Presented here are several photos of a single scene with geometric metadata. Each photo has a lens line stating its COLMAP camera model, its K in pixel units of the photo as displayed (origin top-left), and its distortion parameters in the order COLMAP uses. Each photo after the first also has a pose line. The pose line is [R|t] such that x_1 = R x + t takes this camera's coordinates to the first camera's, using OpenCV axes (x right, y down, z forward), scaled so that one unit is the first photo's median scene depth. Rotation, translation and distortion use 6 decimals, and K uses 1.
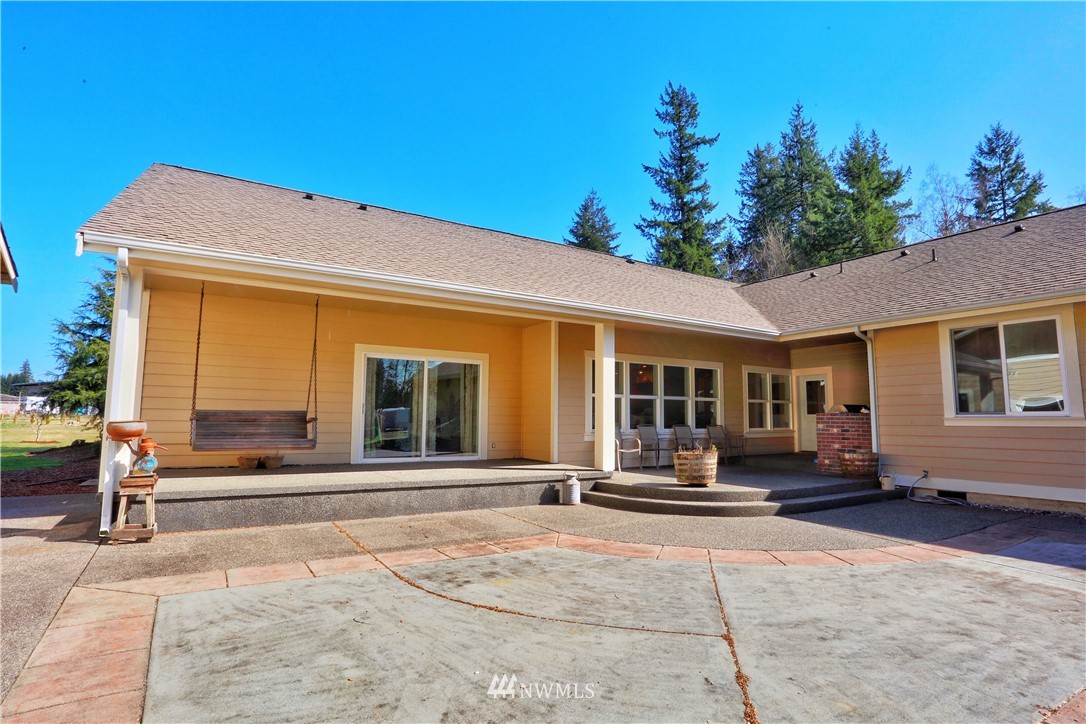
lens RADIAL K [[564.7, 0, 541.4], [0, 564.7, 356.8], [0, 0, 1]] dist [-0.068385, 0.027542]
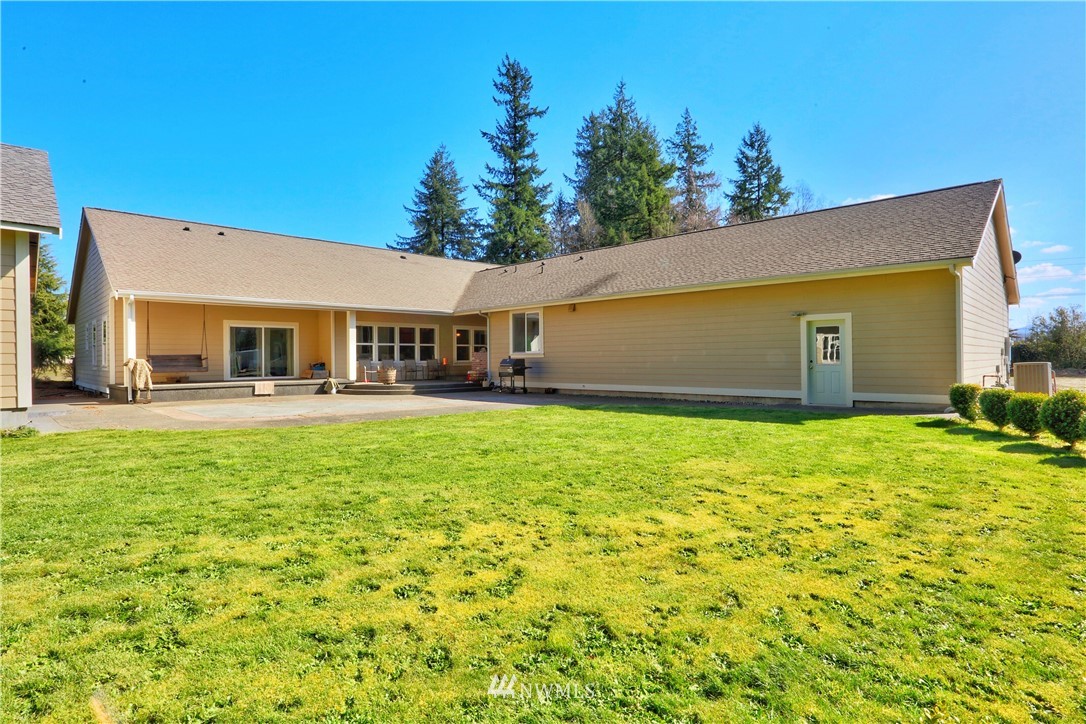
lens RADIAL K [[564.7, 0, 542.4], [0, 564.7, 360.2], [0, 0, 1]] dist [-0.068385, 0.027542]
pose [[0.974712, -0.013985, 0.223029, 0.046340], [-0.012139, 0.993253, 0.115334, -0.017288], [-0.223137, -0.115124, 0.967965, -0.164687]]
